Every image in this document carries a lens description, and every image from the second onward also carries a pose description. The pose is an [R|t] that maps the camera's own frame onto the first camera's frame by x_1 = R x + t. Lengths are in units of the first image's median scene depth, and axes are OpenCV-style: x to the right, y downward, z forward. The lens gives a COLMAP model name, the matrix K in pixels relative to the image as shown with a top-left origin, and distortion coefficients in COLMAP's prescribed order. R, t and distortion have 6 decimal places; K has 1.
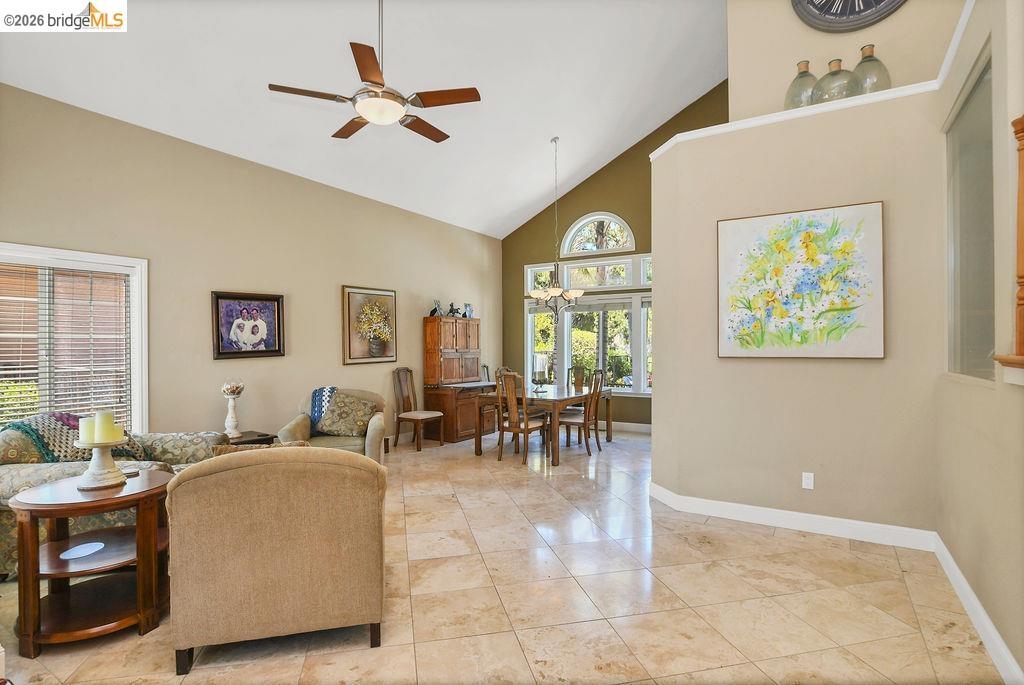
lens RADIAL K [[509.0, 0, 508.4], [0, 509.0, 345.7], [0, 0, 1]] dist [-0.026373, 0.001068]
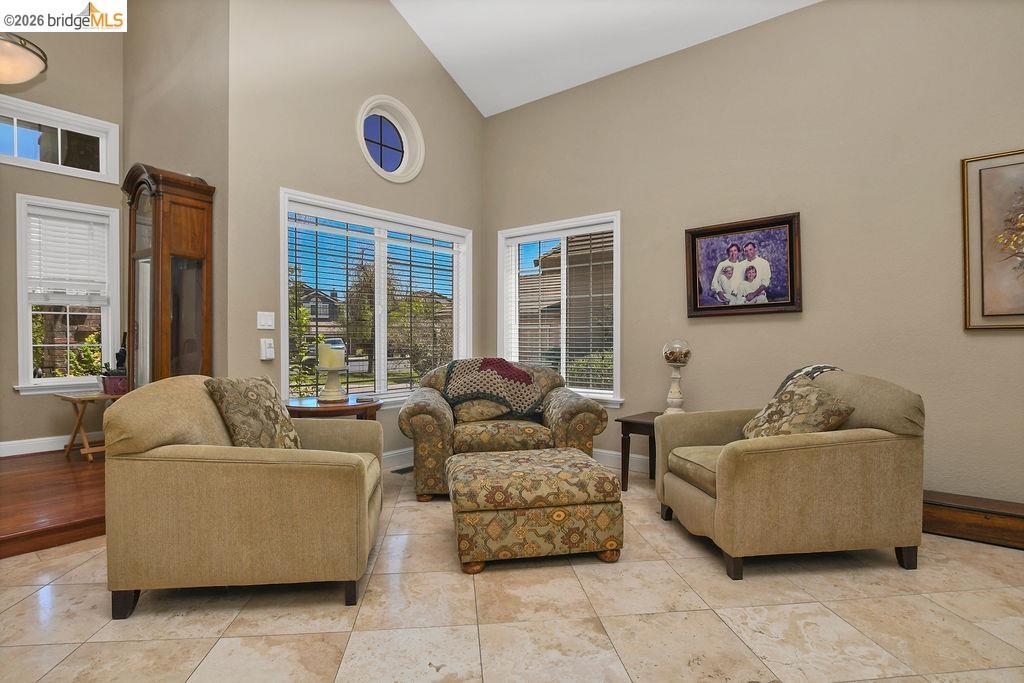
lens RADIAL K [[509.0, 0, 508.4], [0, 509.0, 344.7], [0, 0, 1]] dist [-0.026373, 0.001068]
pose [[-0.111606, 0.016394, -0.993617, 0.296425], [-0.002760, 0.999855, 0.016807, 0.074882], [0.993749, 0.004619, -0.111544, 1.058666]]
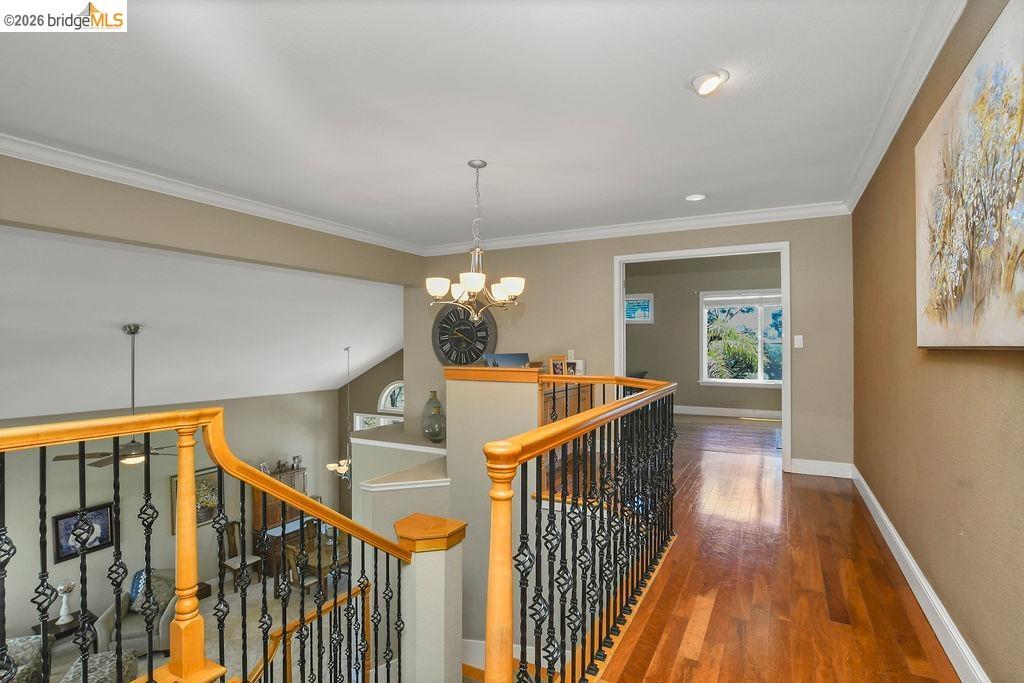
lens RADIAL K [[509.0, 0, 508.4], [0, 509.0, 344.7], [0, 0, 1]] dist [-0.026373, 0.001068]
pose [[0.997759, 0.002863, 0.066848, 0.785827], [-0.002406, 0.999973, -0.006908, -0.765531], [-0.066866, 0.006732, 0.997739, -0.639485]]
